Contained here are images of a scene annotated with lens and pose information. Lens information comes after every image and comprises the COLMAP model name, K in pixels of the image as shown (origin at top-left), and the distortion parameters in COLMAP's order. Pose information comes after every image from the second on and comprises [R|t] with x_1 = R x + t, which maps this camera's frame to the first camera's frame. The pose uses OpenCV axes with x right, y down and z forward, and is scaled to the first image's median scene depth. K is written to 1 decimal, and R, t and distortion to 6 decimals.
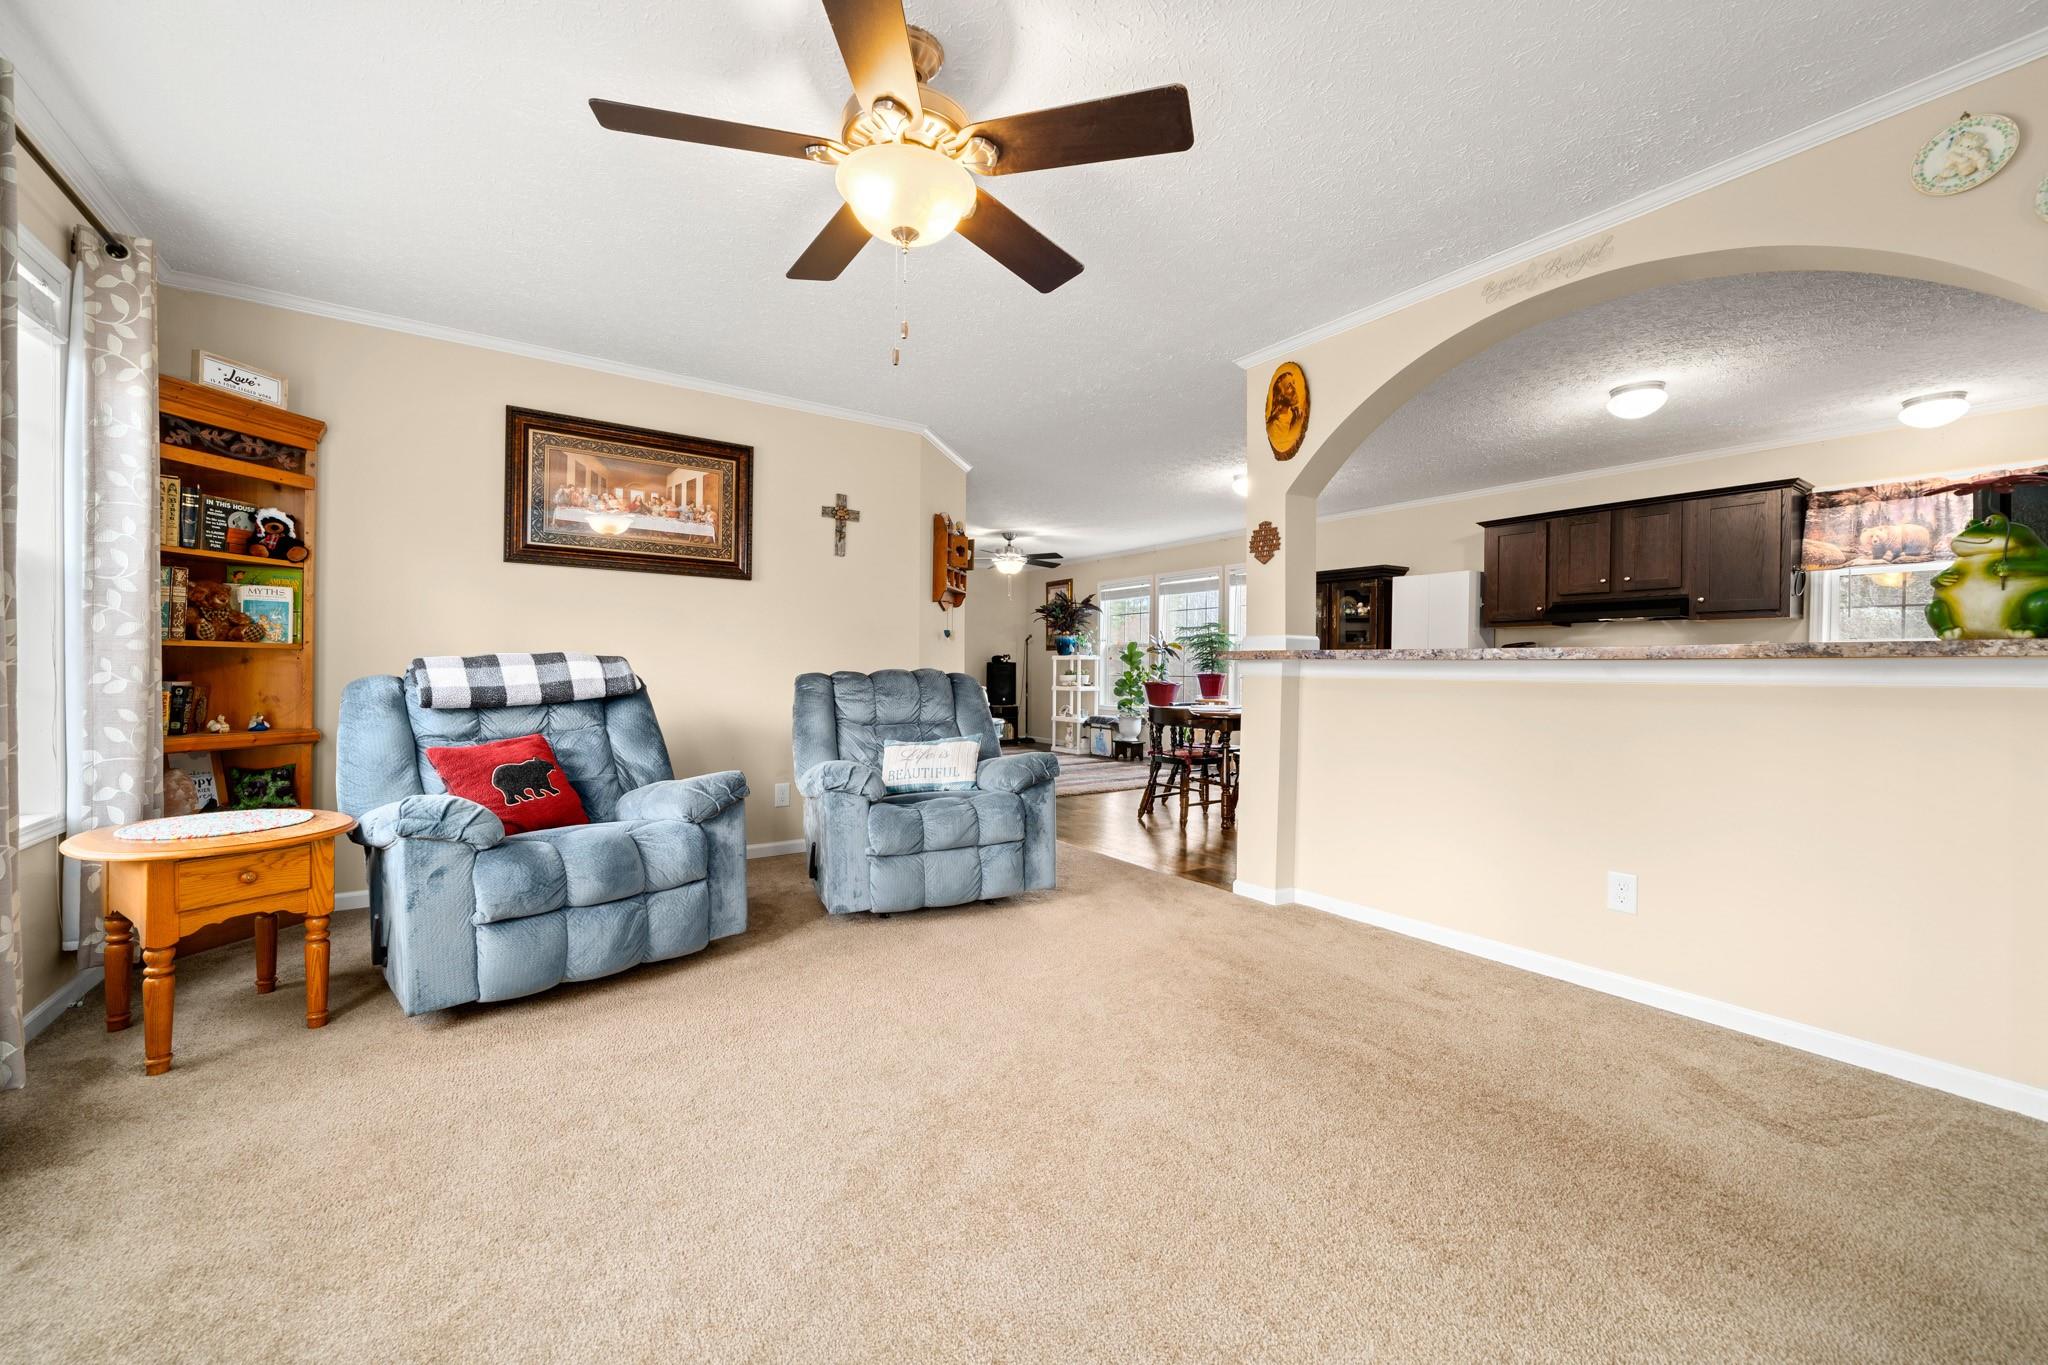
lens RADIAL K [[801.4, 0, 1016.3], [0, 801.4, 666.2], [0, 0, 1]] dist [-0.000034, 0.000074]
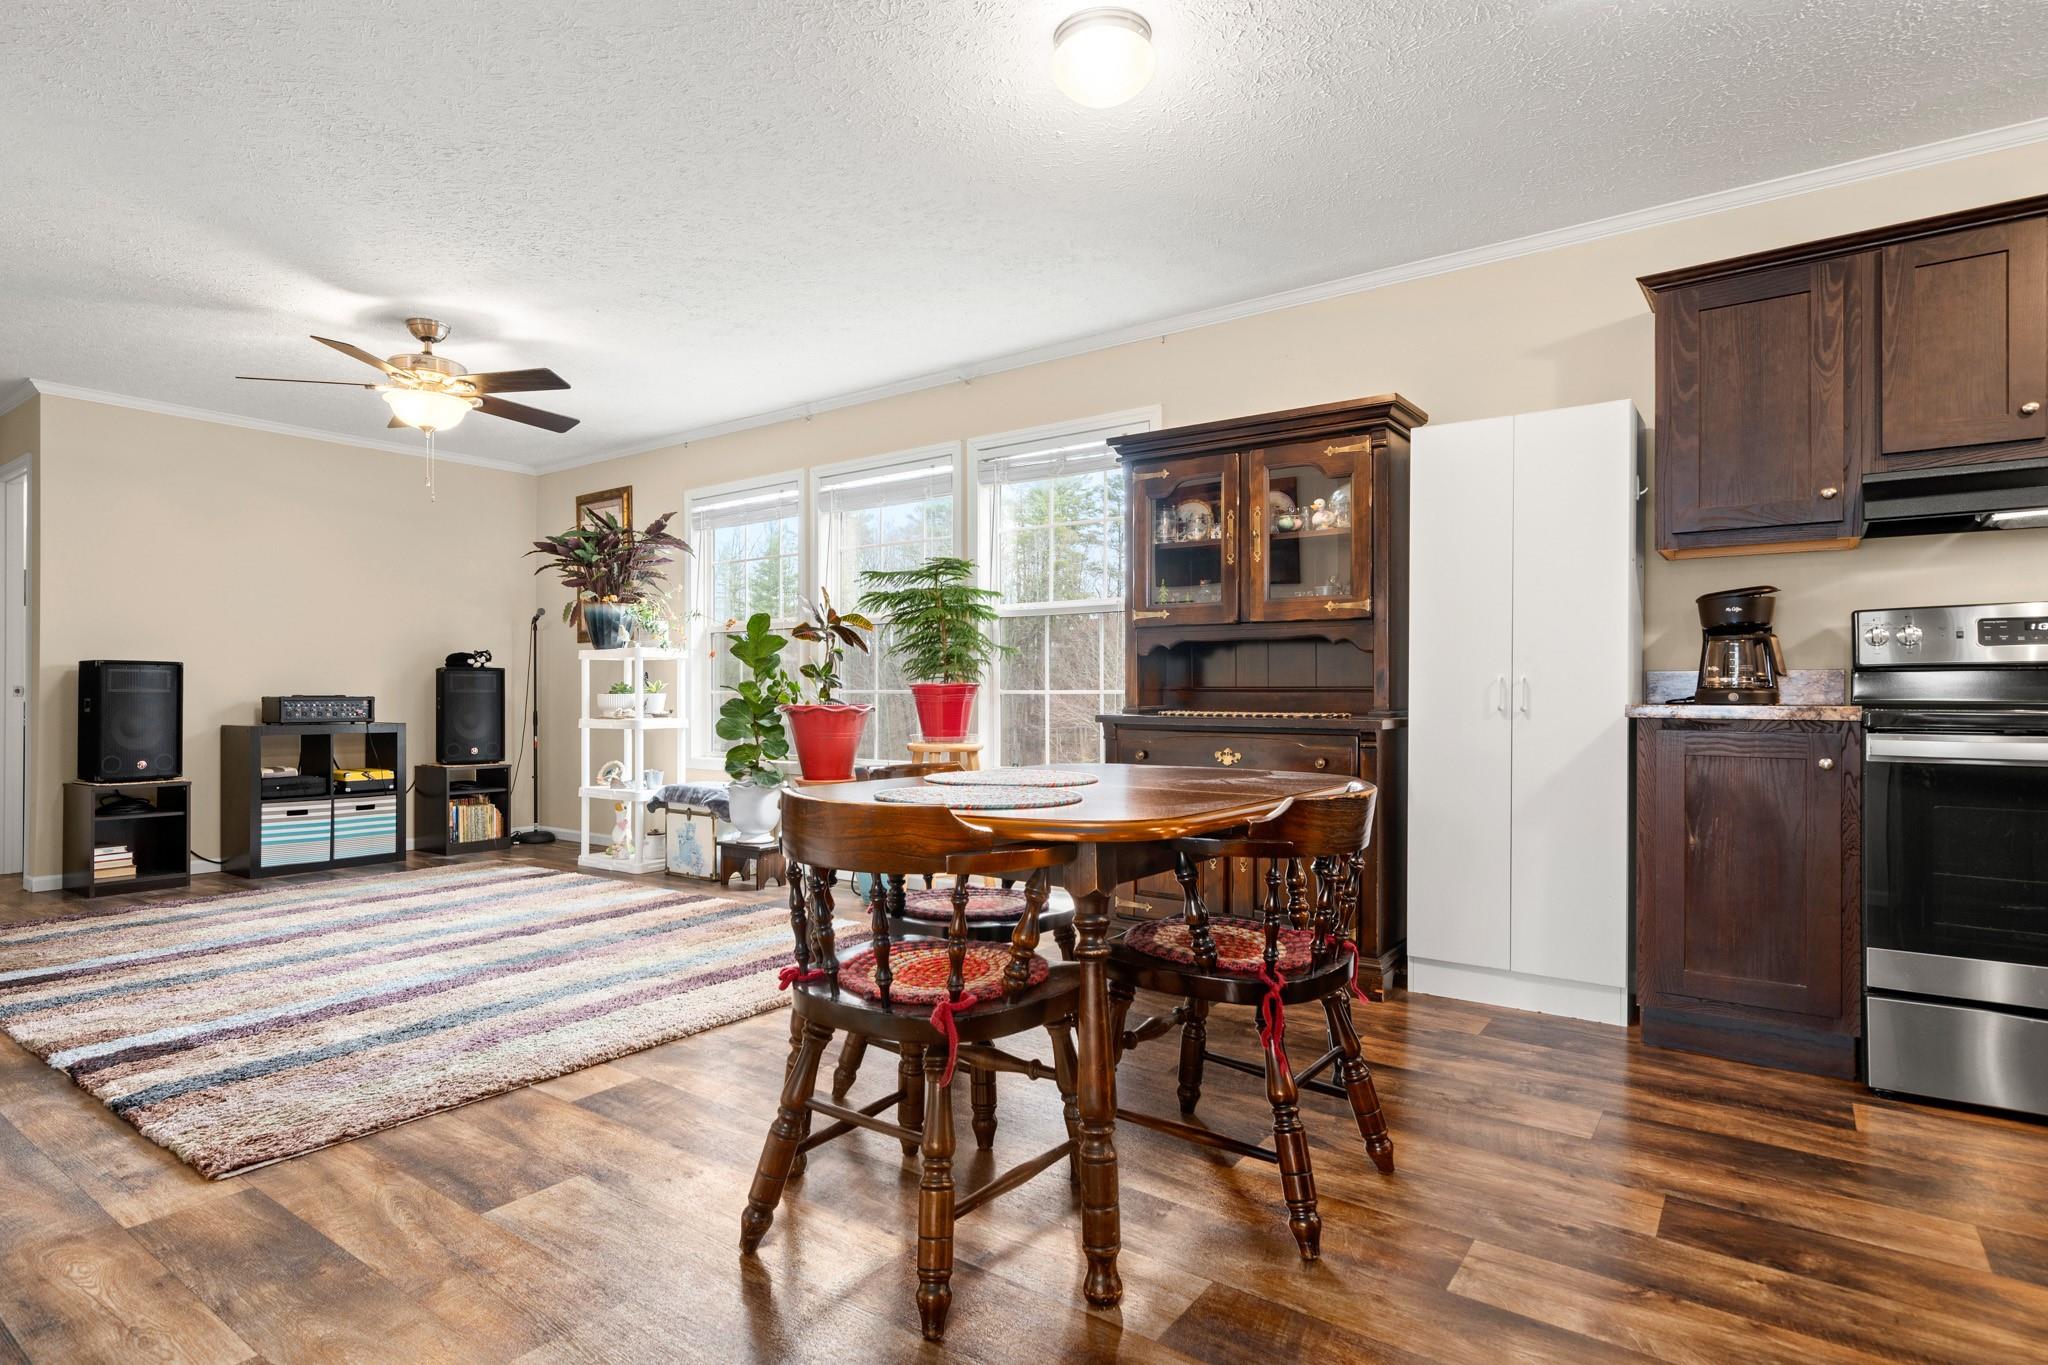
lens RADIAL K [[1035.1, 0, 1025.5], [0, 1035.1, 678.4], [0, 0, 1]] dist [-0.020712, 0.000612]
pose [[0.931651, -0.008038, 0.363267, 0.174692], [0.011093, 0.999918, -0.006324, 0.022024], [-0.363186, 0.009921, 0.931664, 0.980659]]
